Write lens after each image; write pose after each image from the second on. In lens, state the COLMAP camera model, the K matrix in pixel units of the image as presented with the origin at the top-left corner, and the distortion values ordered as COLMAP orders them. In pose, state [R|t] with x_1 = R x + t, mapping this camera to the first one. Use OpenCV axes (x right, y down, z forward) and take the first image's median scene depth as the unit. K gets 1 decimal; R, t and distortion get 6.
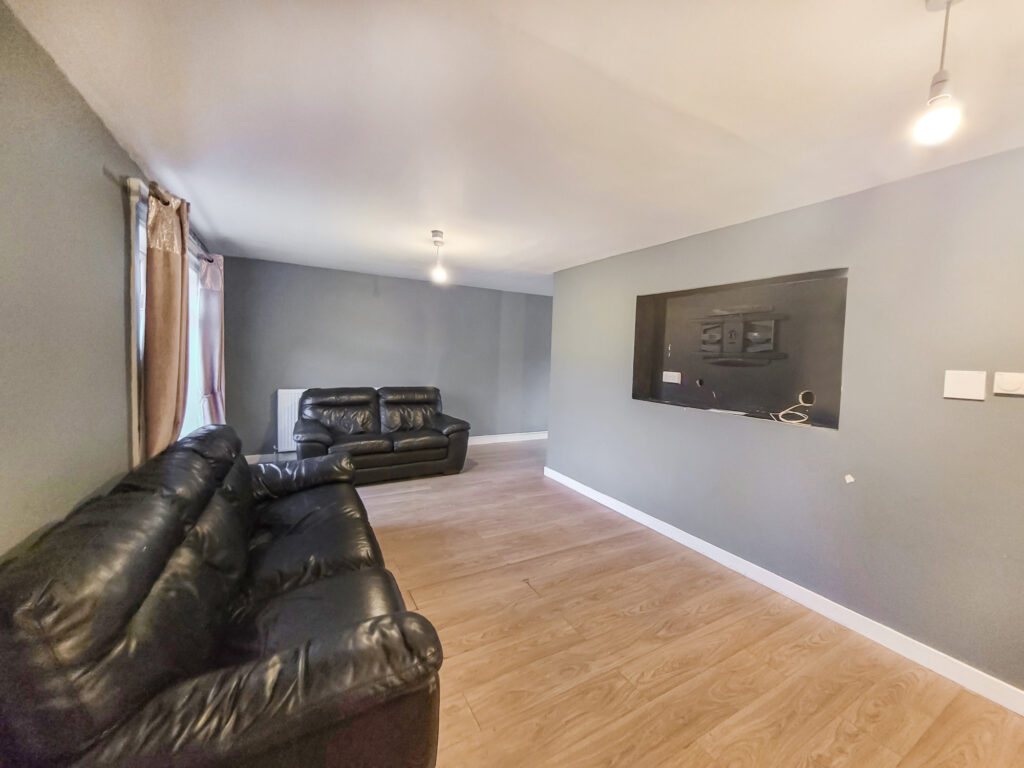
lens RADIAL K [[413.2, 0, 514.6], [0, 413.2, 378.4], [0, 0, 1]] dist [-0.000298, -0.000061]
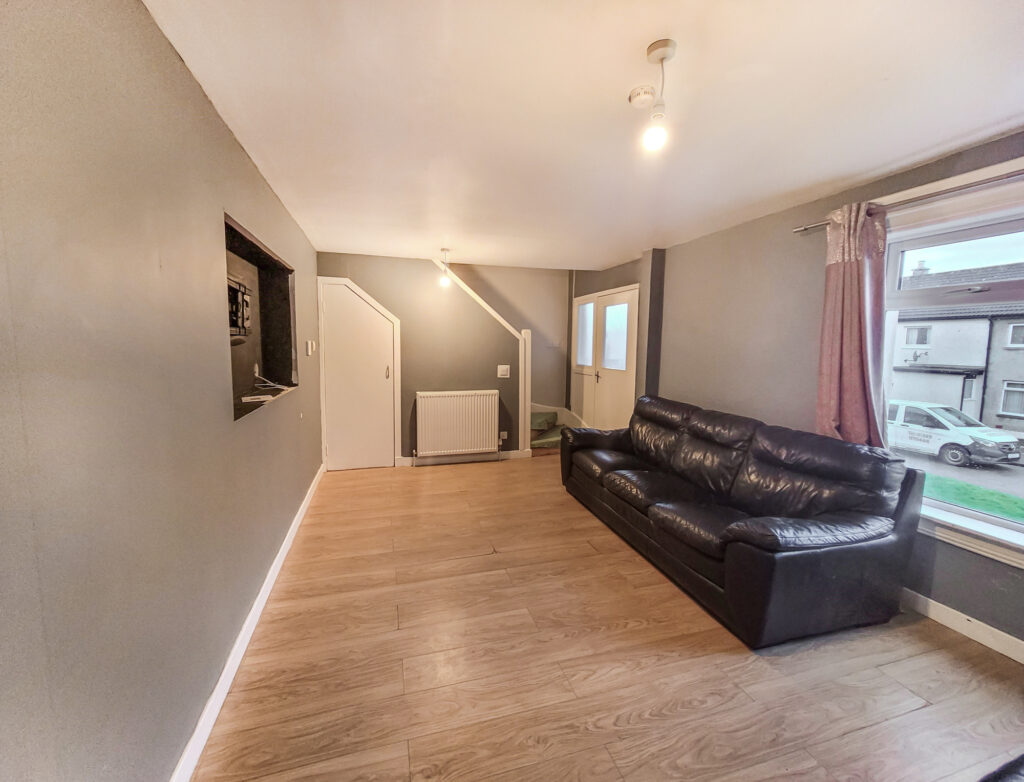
lens RADIAL K [[416.5, 0, 497.0], [0, 416.5, 379.5], [0, 0, 1]] dist [0.000153, 0.000017]
pose [[-0.969584, -0.065870, 0.235730, -0.187353], [-0.029457, 0.987510, 0.154779, -0.114842], [-0.242981, 0.143128, -0.959414, 1.821516]]
